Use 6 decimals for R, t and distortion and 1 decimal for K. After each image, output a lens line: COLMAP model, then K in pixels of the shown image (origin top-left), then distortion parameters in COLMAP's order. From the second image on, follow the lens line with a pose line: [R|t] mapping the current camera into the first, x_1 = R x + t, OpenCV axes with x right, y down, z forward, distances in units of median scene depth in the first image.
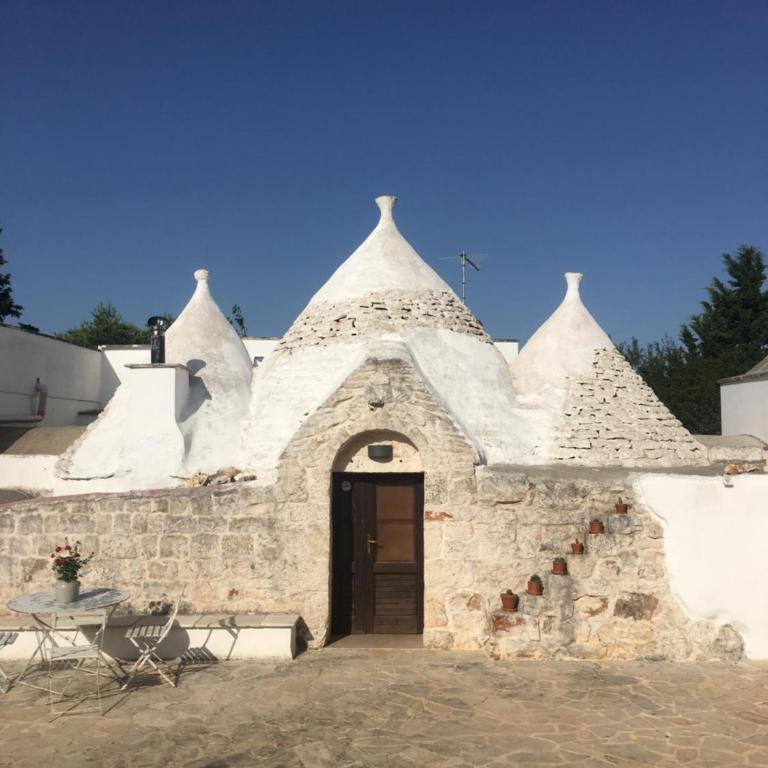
lens RADIAL K [[868.2, 0, 391.0], [0, 868.2, 384.9], [0, 0, 1]] dist [0.049922, 0.000000]
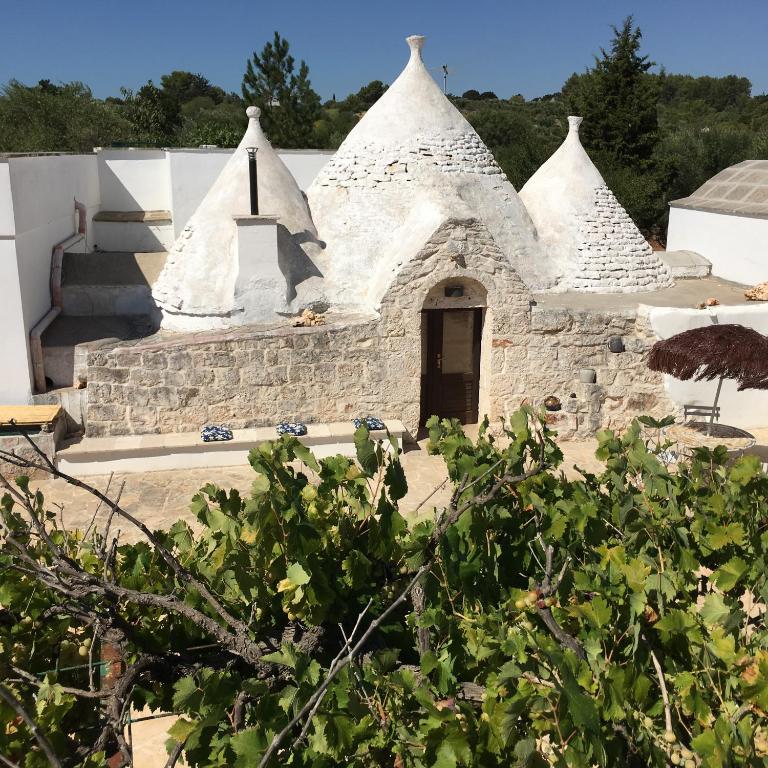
lens RADIAL K [[868.2, 0, 386.9], [0, 868.2, 372.7], [0, 0, 1]] dist [0.049922, 0.000000]
pose [[0.975534, -0.050459, 0.213978, -0.393830], [-0.020483, 0.948210, 0.316982, -0.215487], [-0.218891, -0.313610, 0.923978, -0.183157]]
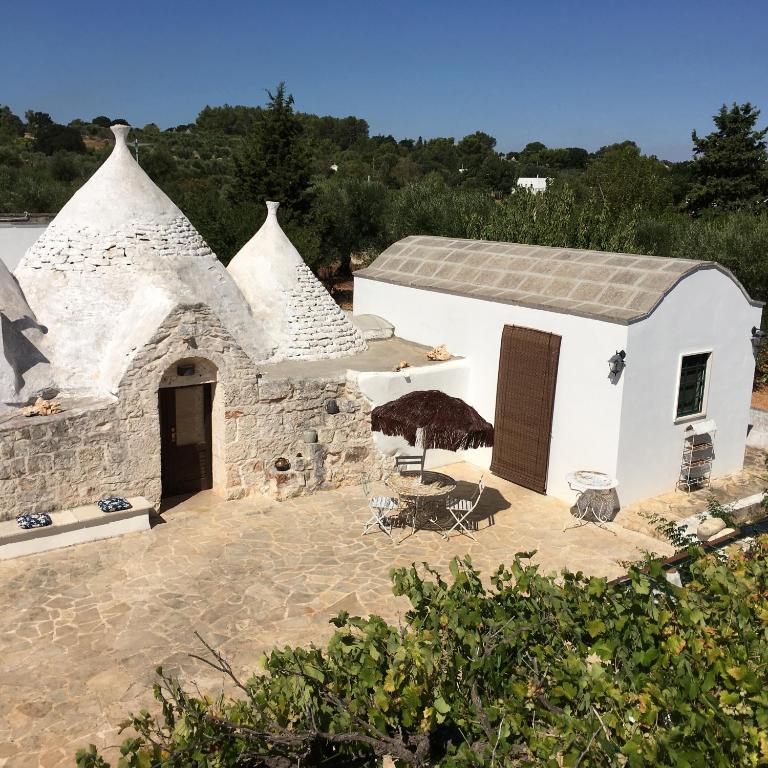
lens RADIAL K [[868.2, 0, 385.6], [0, 868.2, 379.6], [0, 0, 1]] dist [0.049922, 0.000000]
pose [[0.815411, -0.109501, 0.568432, -0.544271], [-0.063589, 0.959061, 0.275969, -0.310817], [-0.575379, -0.261174, 0.775066, -0.234094]]
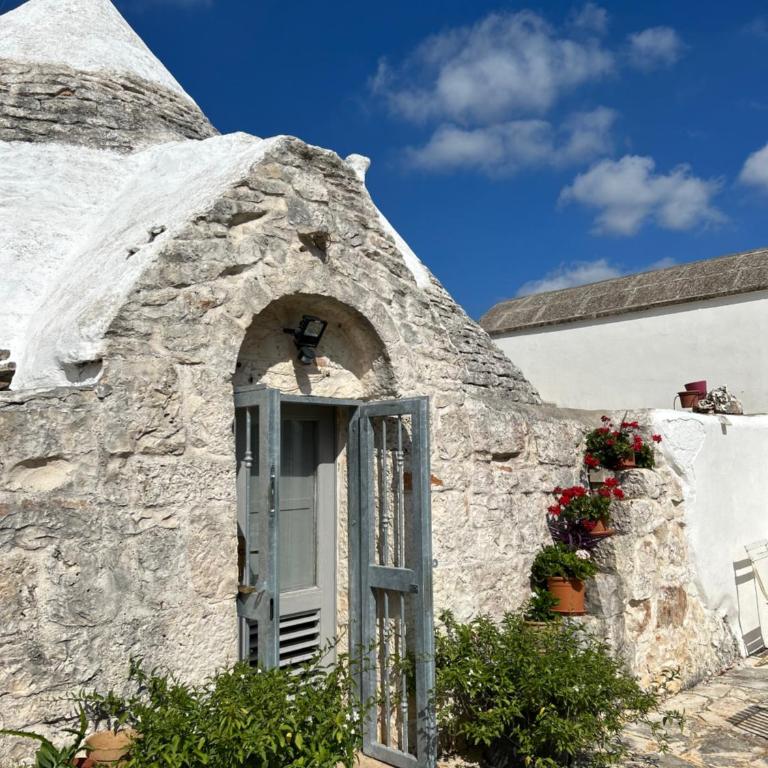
lens RADIAL K [[767.1, 0, 381.6], [0, 767.1, 399.1], [0, 0, 1]] dist [0.056035, 0.000000]
pose [[0.694692, 0.055474, 0.717165, -0.276259], [-0.032557, 0.998425, -0.045693, 0.123005], [-0.718570, 0.008394, 0.695404, 0.705643]]
